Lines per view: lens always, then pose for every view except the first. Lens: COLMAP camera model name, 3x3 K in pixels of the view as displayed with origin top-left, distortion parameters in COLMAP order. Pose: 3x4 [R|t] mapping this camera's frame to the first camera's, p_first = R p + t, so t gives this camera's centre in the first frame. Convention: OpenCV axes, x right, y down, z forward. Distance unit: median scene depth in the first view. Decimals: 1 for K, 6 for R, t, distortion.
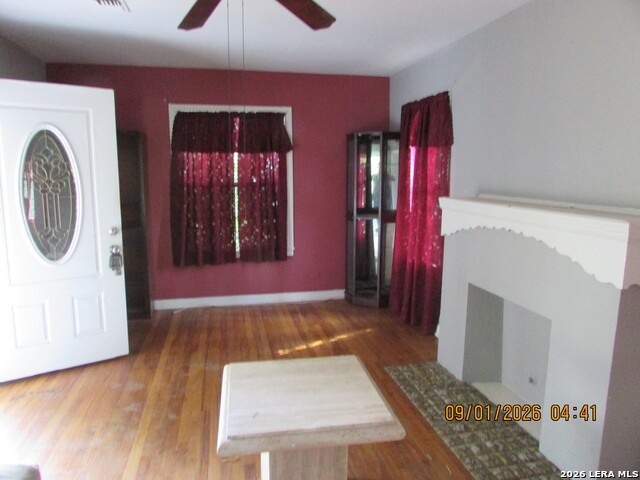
lens RADIAL K [[460.7, 0, 319.1], [0, 460.7, 239.9], [0, 0, 1]] dist [-0.027688, 0.023373]
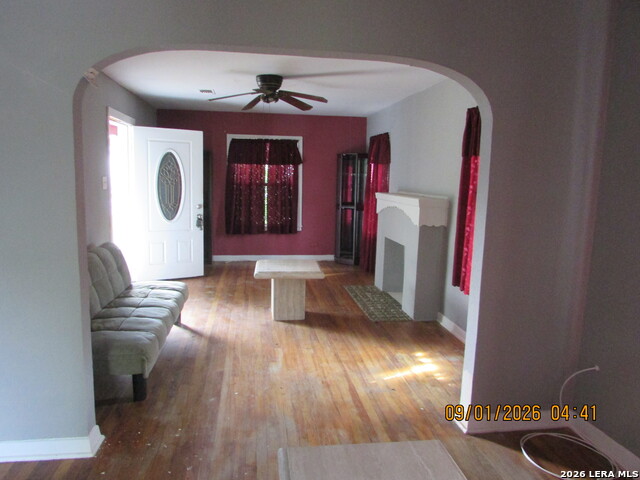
lens RADIAL K [[460.7, 0, 320.5], [0, 460.7, 240.7], [0, 0, 1]] dist [-0.027688, 0.023373]
pose [[0.997521, 0.030839, -0.063259, 0.118541], [-0.031735, 0.999409, -0.013202, 0.093790], [0.062815, 0.015177, 0.997910, -0.599973]]
